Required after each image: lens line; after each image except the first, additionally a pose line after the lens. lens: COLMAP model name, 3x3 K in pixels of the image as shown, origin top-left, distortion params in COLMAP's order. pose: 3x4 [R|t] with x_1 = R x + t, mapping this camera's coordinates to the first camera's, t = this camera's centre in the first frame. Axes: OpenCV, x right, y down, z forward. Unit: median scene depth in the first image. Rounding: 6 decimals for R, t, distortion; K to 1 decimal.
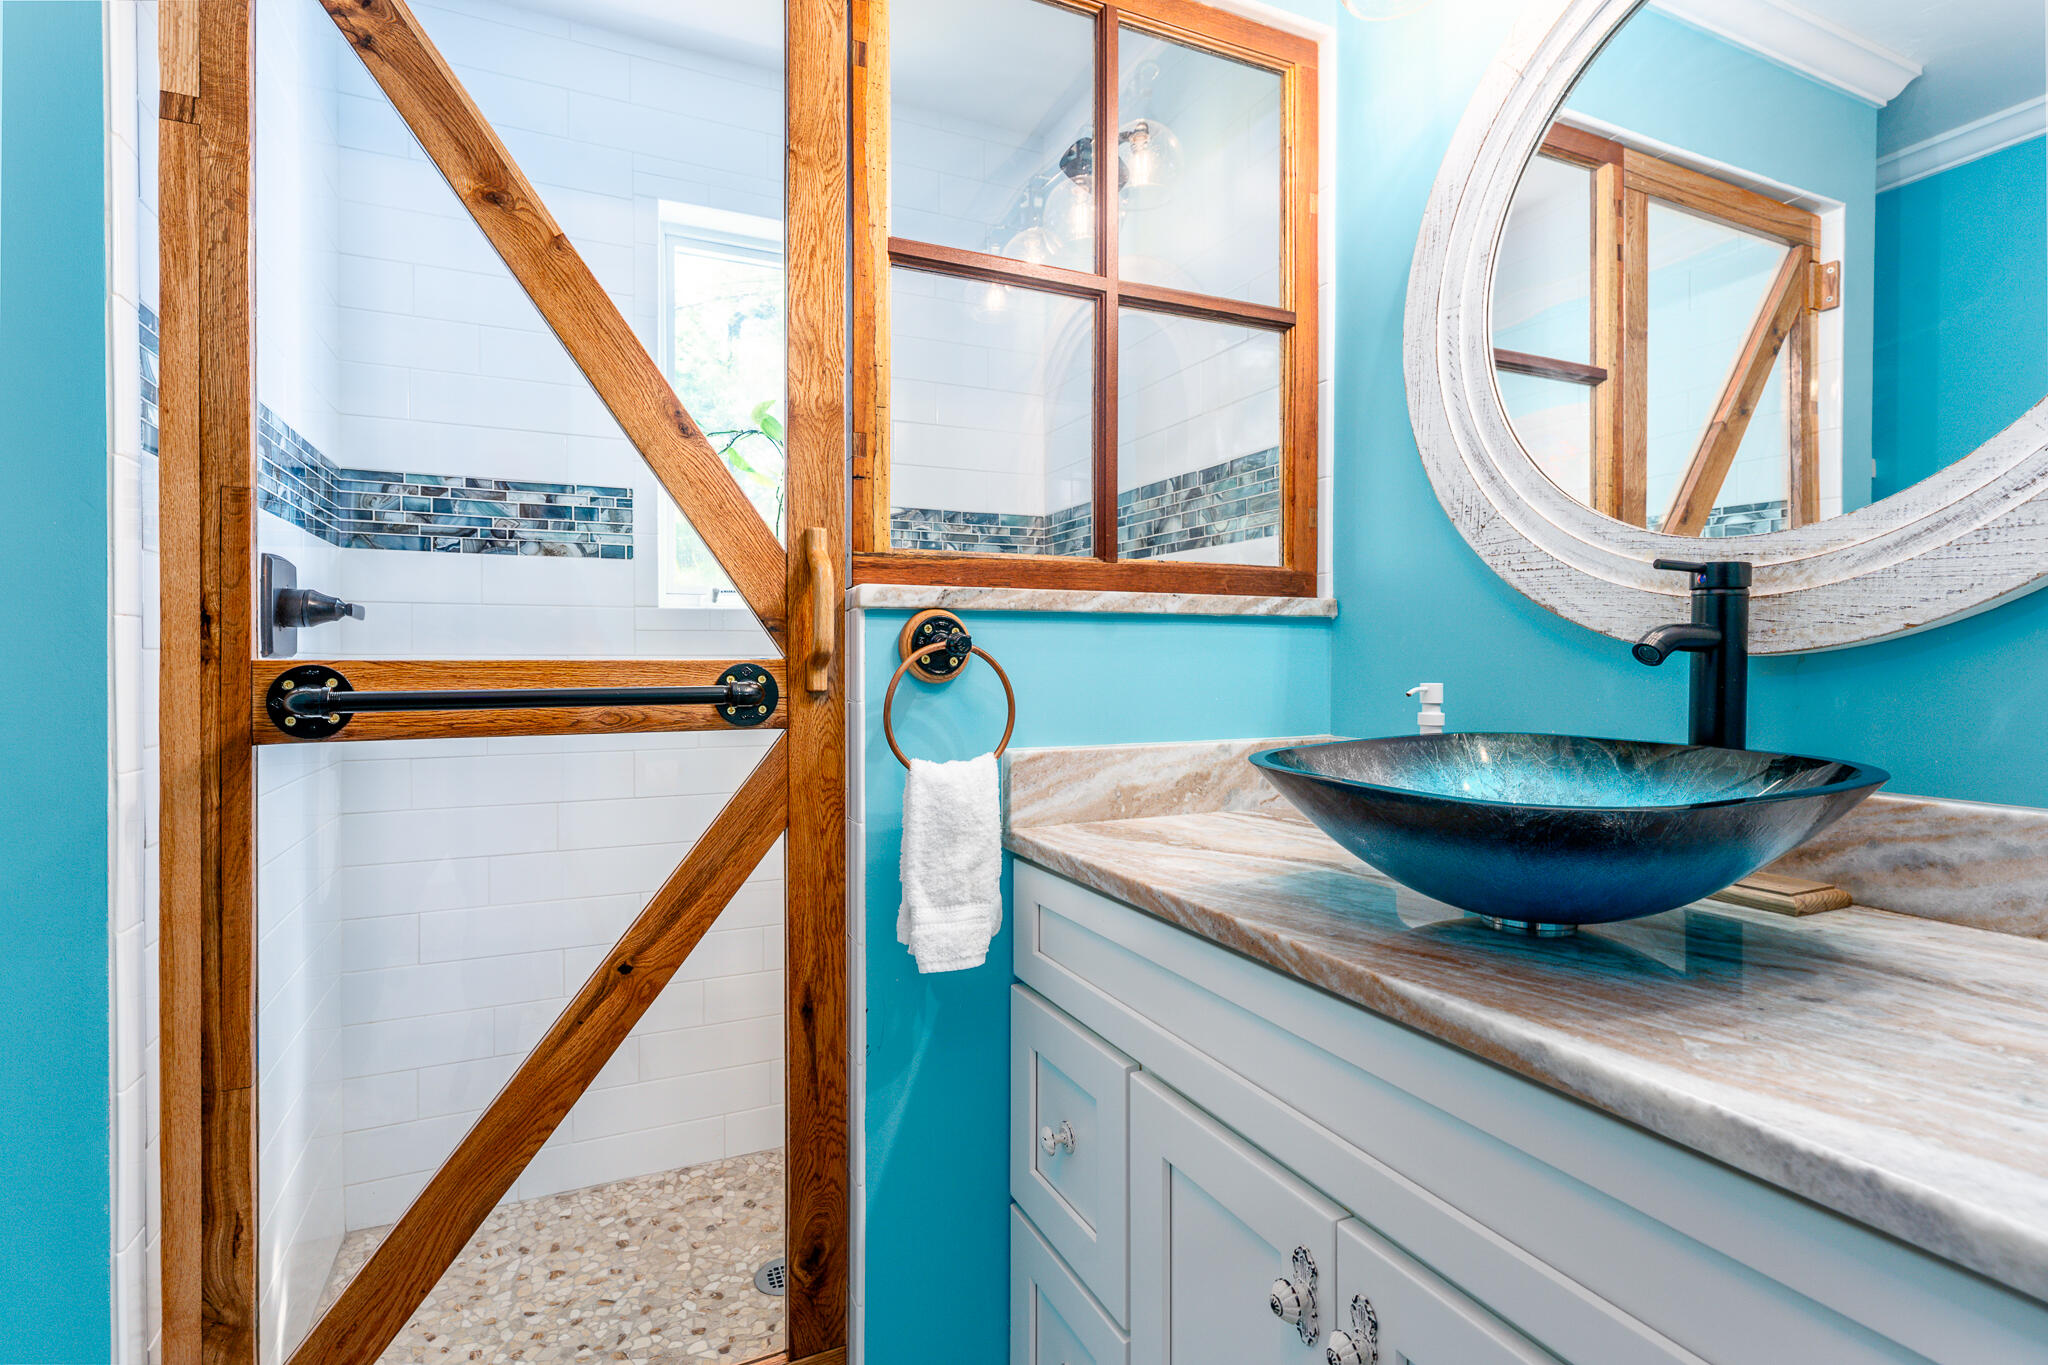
lens RADIAL K [[1013.5, 0, 1019.8], [0, 1013.5, 671.3], [0, 0, 1]] dist [0.000599, -0.000110]
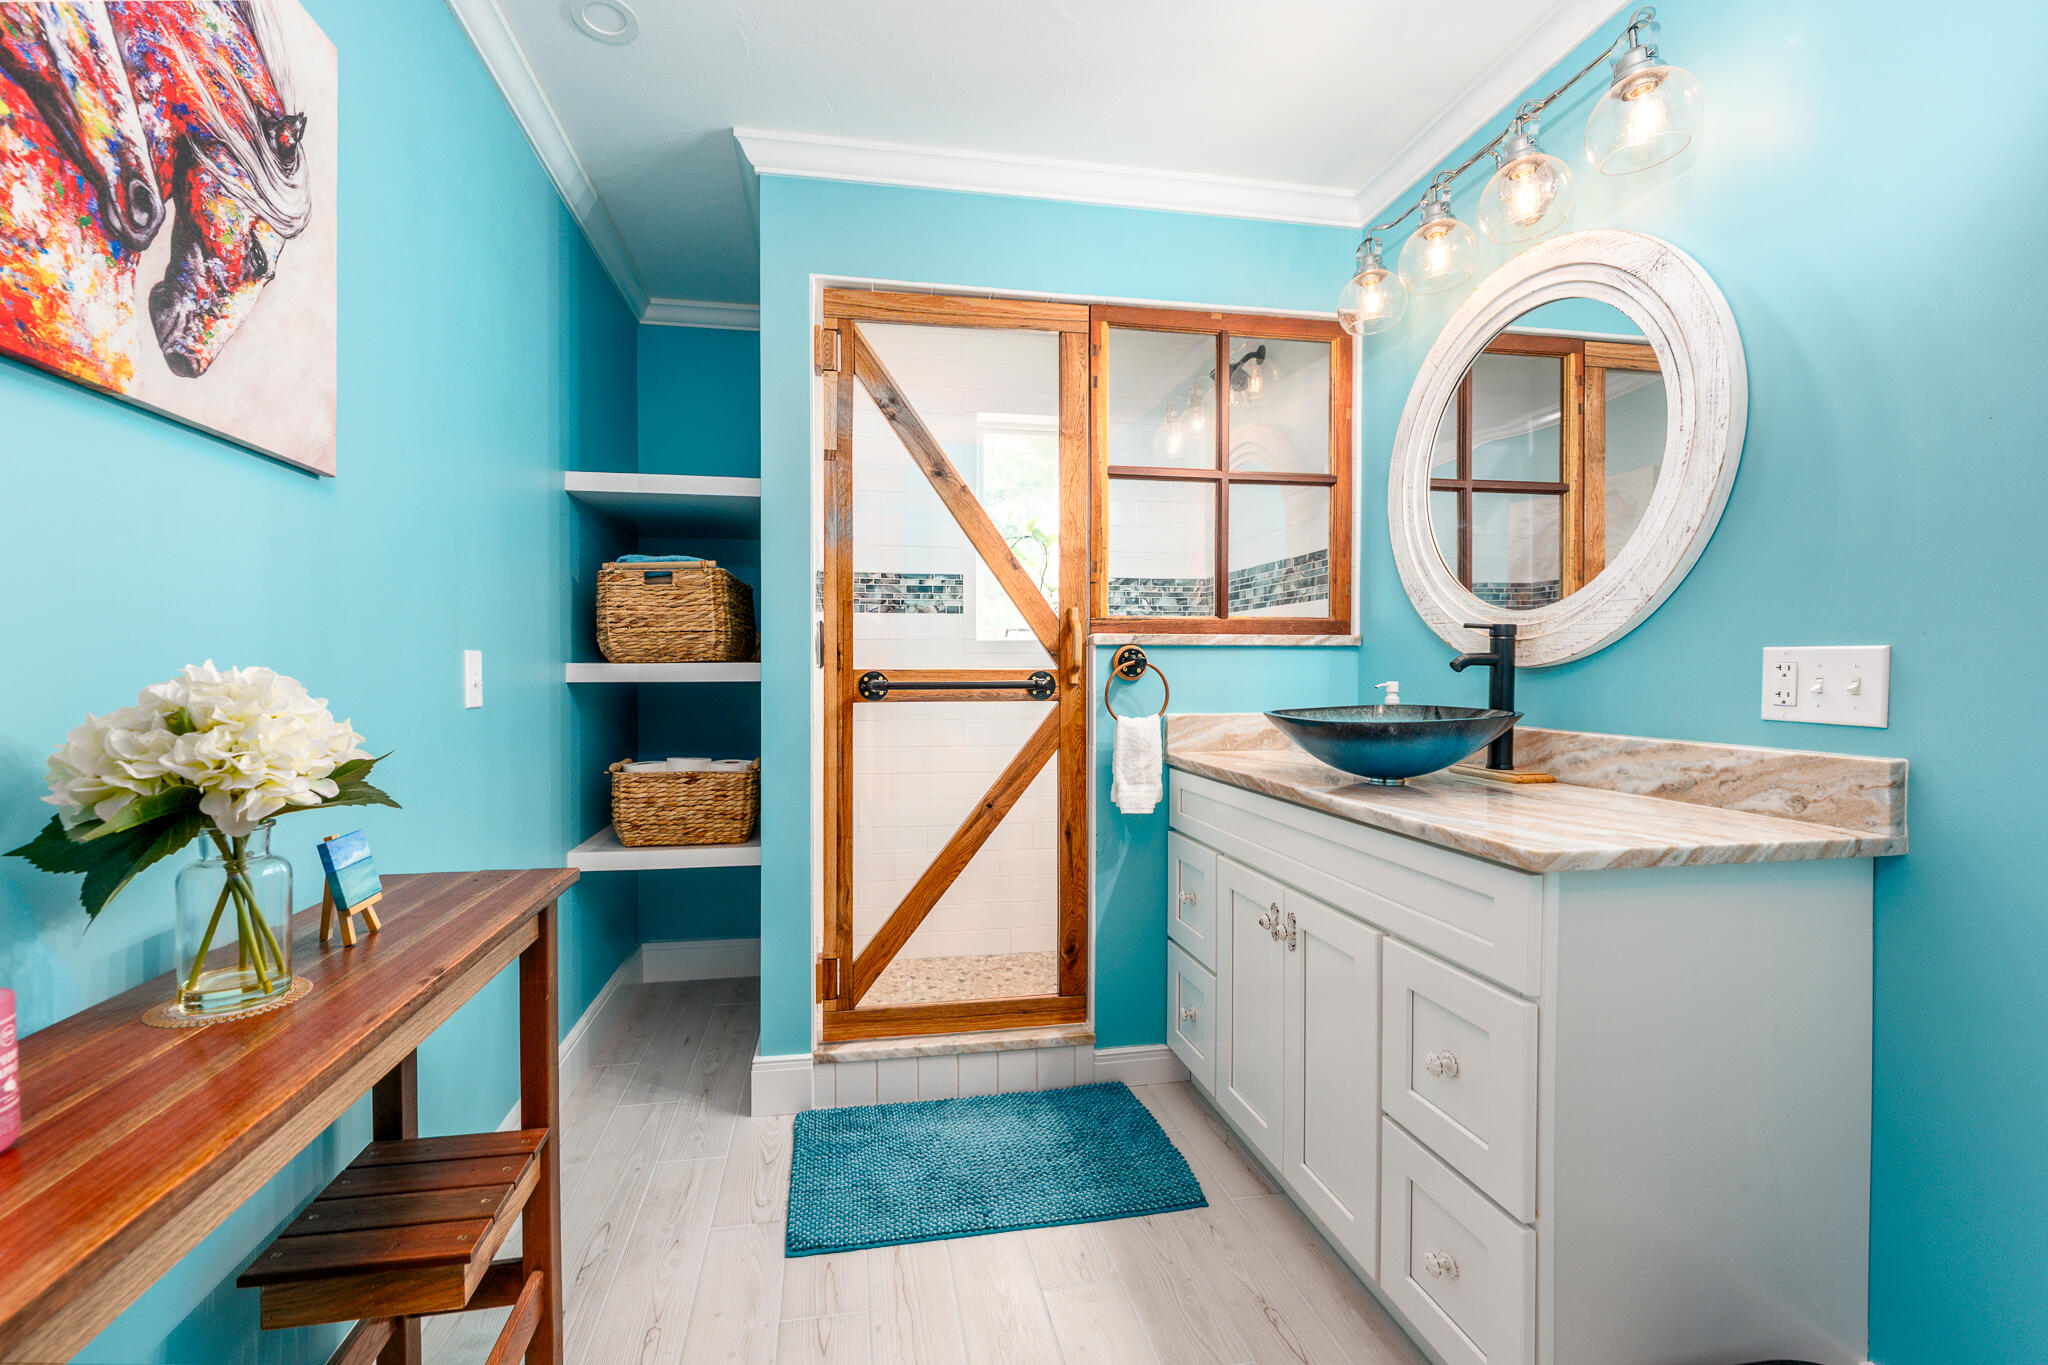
lens RADIAL K [[873.4, 0, 929.6], [0, 873.4, 673.8], [0, 0, 1]] dist [-0.002294, 0.000016]
pose [[0.947369, 0.002500, -0.320133, 0.101775], [-0.004673, 0.999971, -0.006019, 0.010873], [0.320108, 0.007198, 0.947354, -0.839919]]
